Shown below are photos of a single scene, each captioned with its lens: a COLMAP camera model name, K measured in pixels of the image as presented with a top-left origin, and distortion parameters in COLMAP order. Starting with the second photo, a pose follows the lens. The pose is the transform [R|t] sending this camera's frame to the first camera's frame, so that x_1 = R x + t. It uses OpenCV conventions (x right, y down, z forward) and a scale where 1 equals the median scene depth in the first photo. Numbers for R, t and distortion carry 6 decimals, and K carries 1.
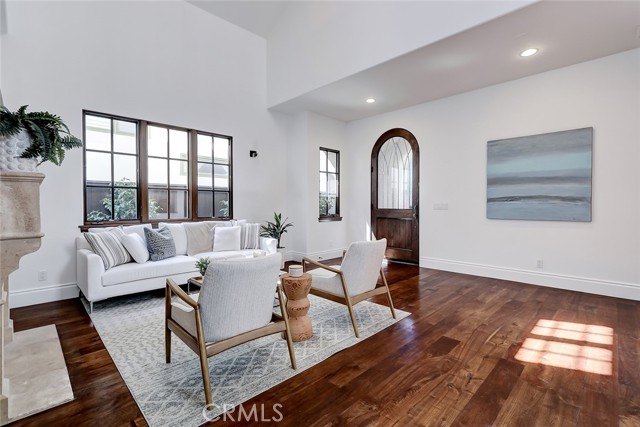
lens RADIAL K [[306.4, 0, 314.5], [0, 306.4, 213.0], [0, 0, 1]] dist [0.004924, -0.001223]
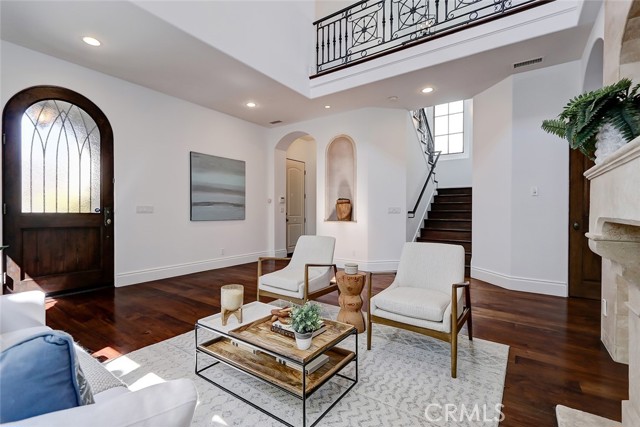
lens RADIAL K [[261.9, 0, 363.1], [0, 261.9, 216.9], [0, 0, 1]] dist [0.001782, 0.000153]
pose [[-0.276781, -0.017017, 0.960782, -0.544376], [0.024313, 0.999399, 0.024705, -0.004145], [-0.960625, 0.030198, -0.276201, 0.702881]]
